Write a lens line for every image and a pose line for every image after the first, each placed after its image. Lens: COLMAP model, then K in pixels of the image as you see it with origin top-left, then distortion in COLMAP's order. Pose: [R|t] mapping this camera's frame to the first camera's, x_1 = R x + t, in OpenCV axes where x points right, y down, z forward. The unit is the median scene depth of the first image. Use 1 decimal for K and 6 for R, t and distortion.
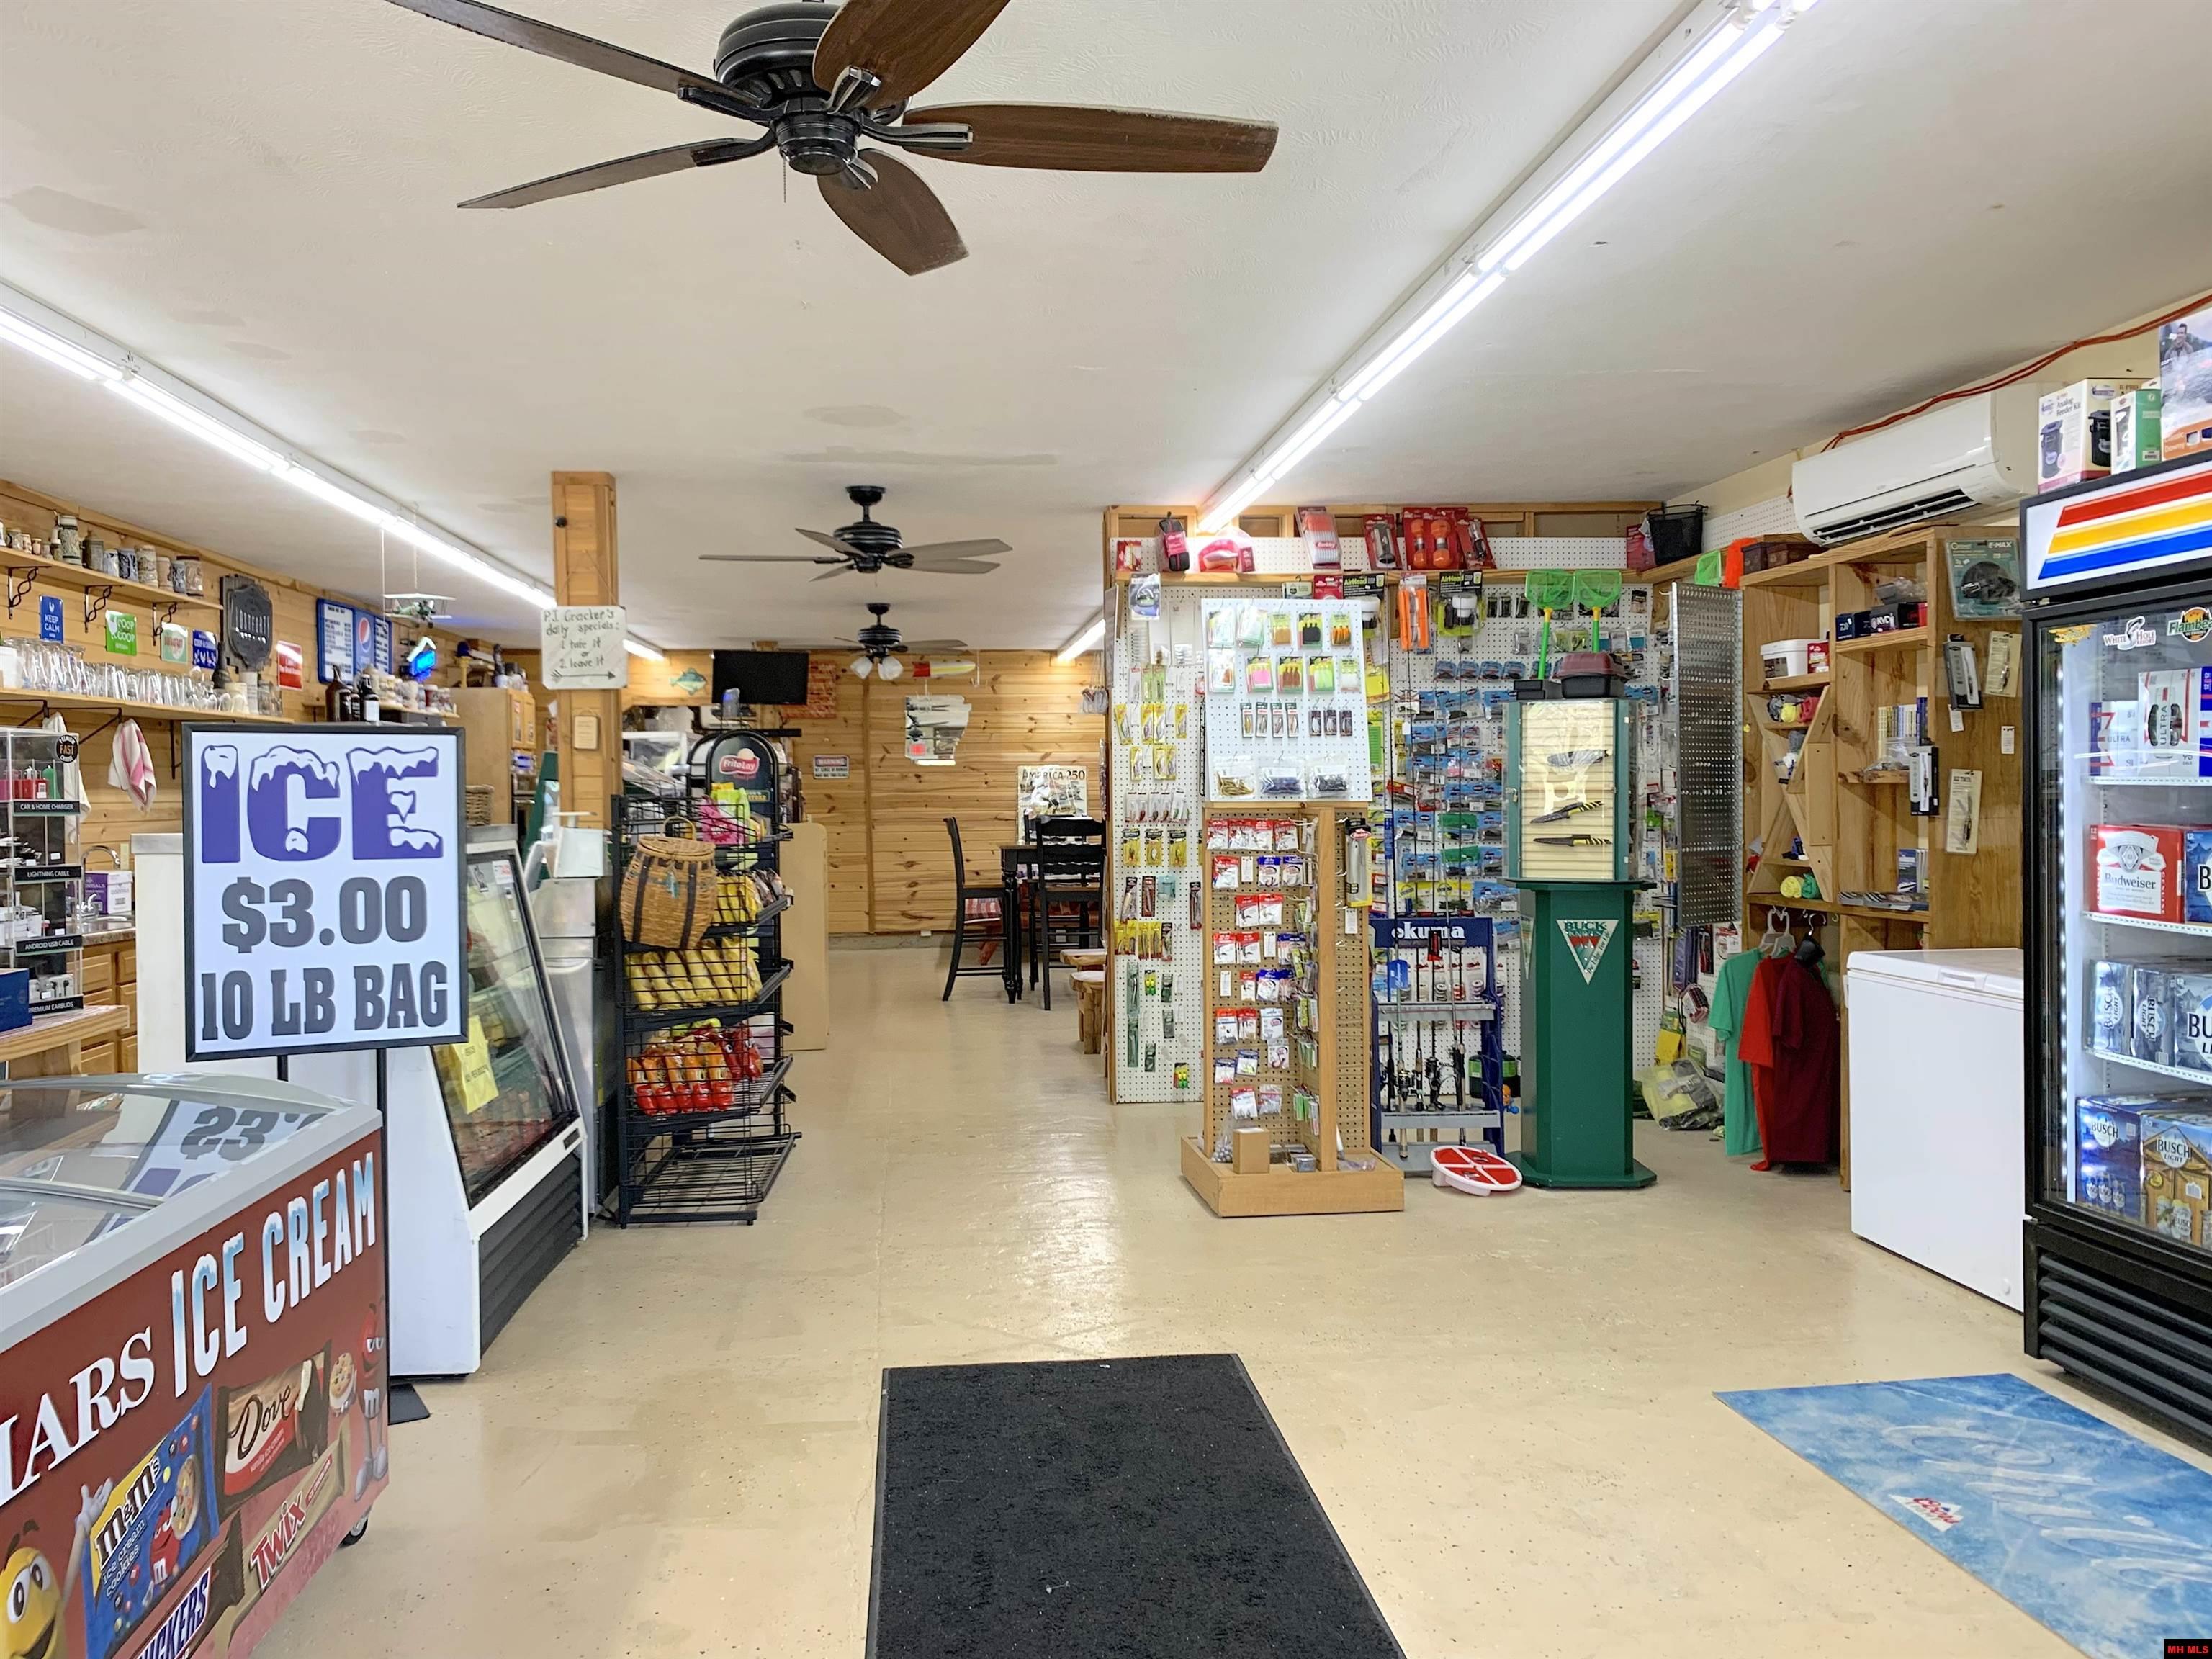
lens RADIAL K [[1685.3, 0, 1100.4], [0, 1685.3, 824.9], [0, 0, 1]] dist [0.049993, -0.072778]
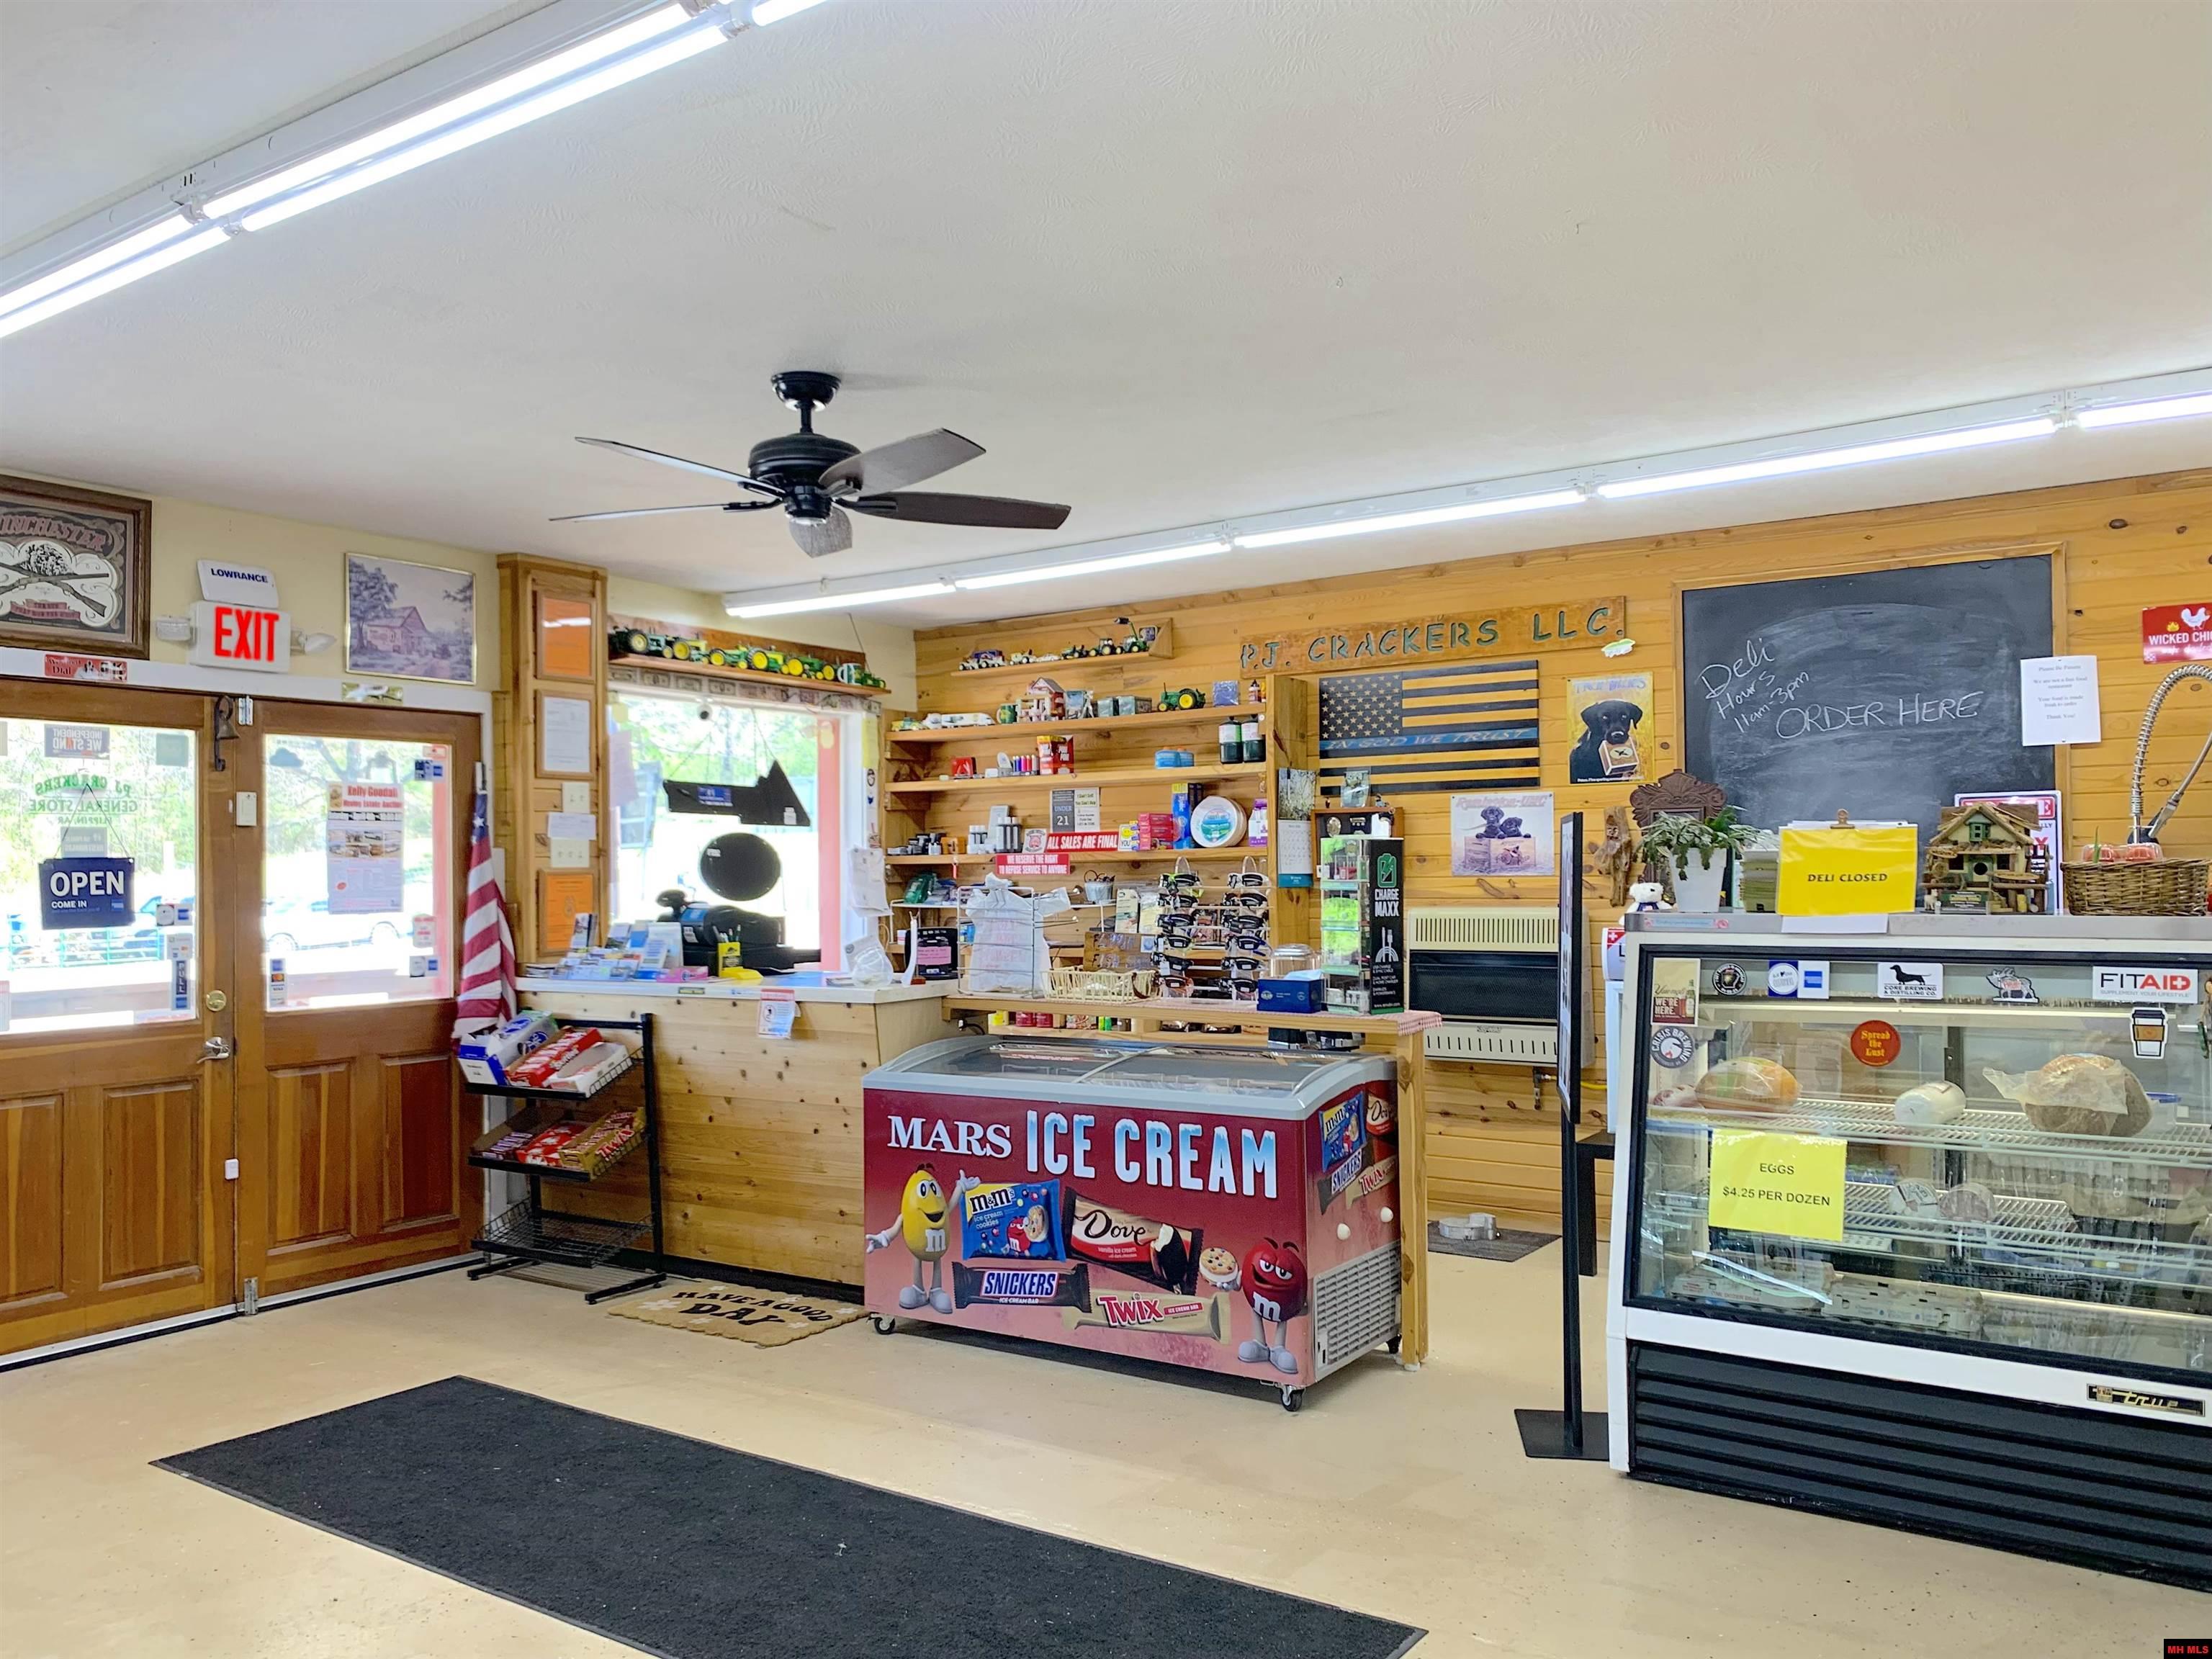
lens RADIAL K [[1685.3, 0, 1058.5], [0, 1685.3, 826.0], [0, 0, 1]] dist [0.049993, -0.072778]
pose [[-0.664209, -0.002215, -0.747544, 0.628295], [0.005050, 0.999960, -0.007449, -0.045994], [0.747530, -0.008723, -0.664170, 1.534752]]
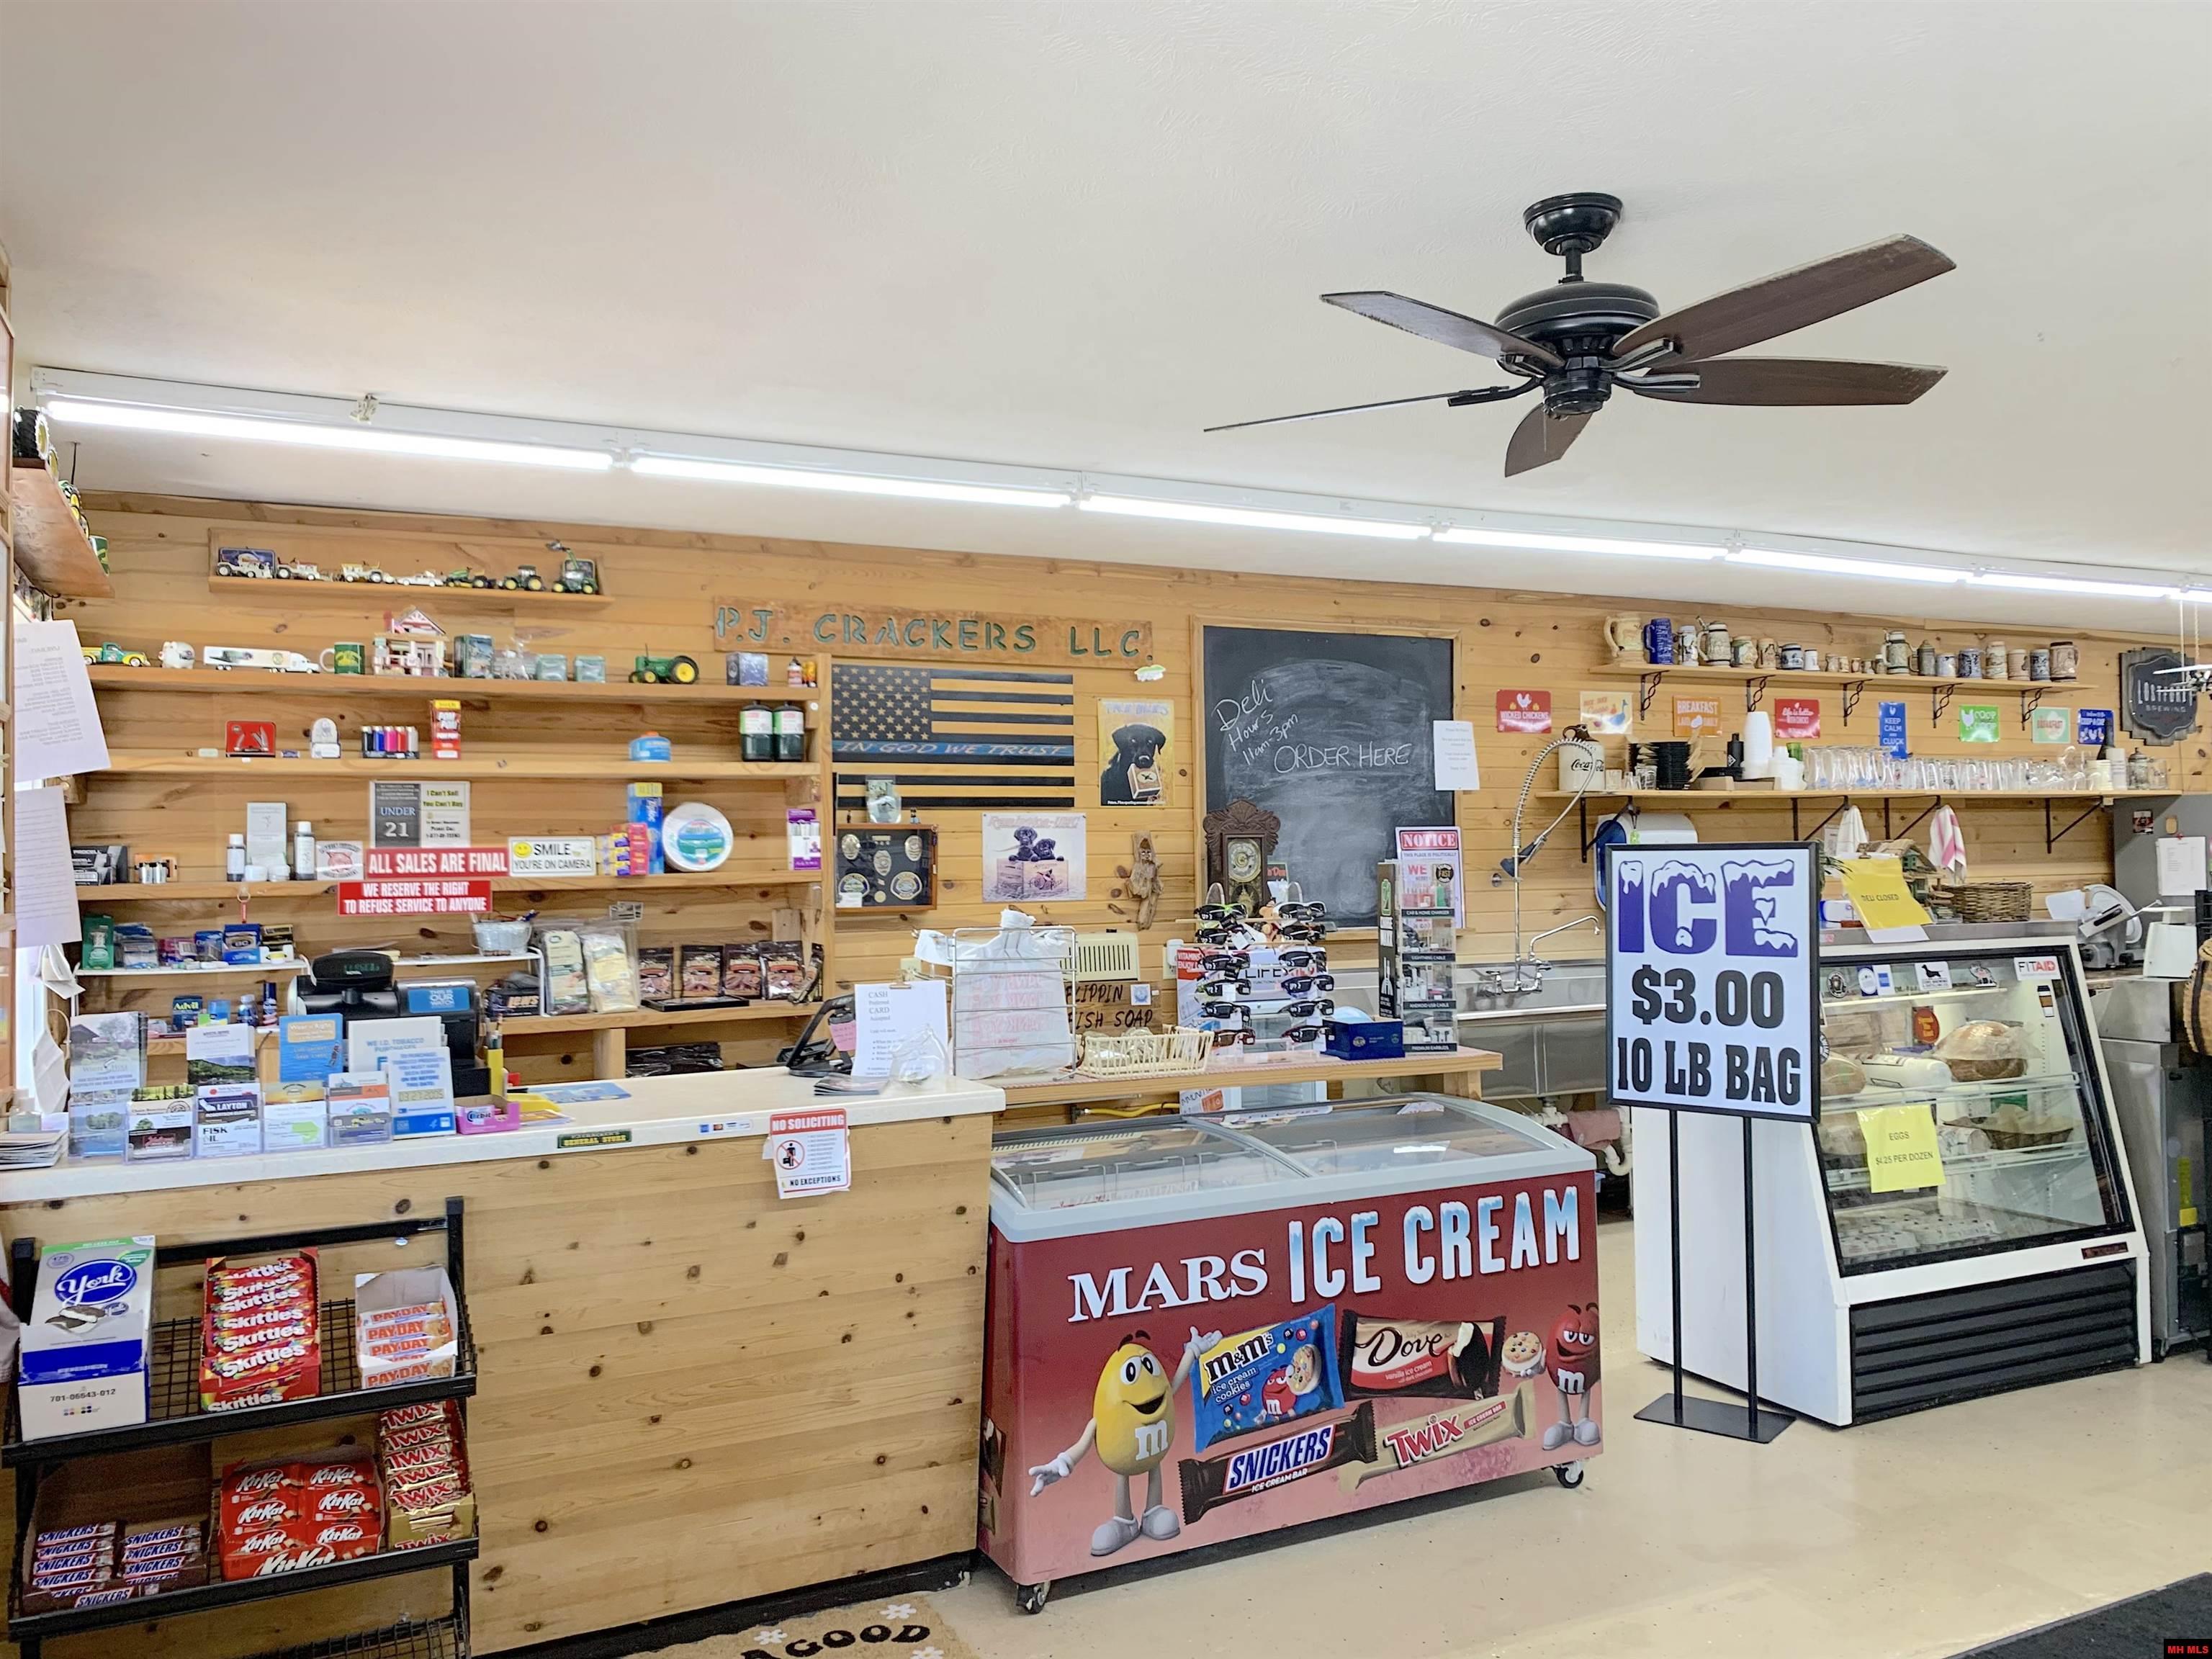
lens RADIAL K [[1685.3, 0, 1096.9], [0, 1685.3, 837.7], [0, 0, 1]] dist [0.049993, -0.072778]
pose [[0.336765, -0.009424, -0.941542, 0.559735], [-0.004799, 0.999920, -0.011725, -0.048119], [0.941577, 0.008468, 0.336693, 0.187782]]
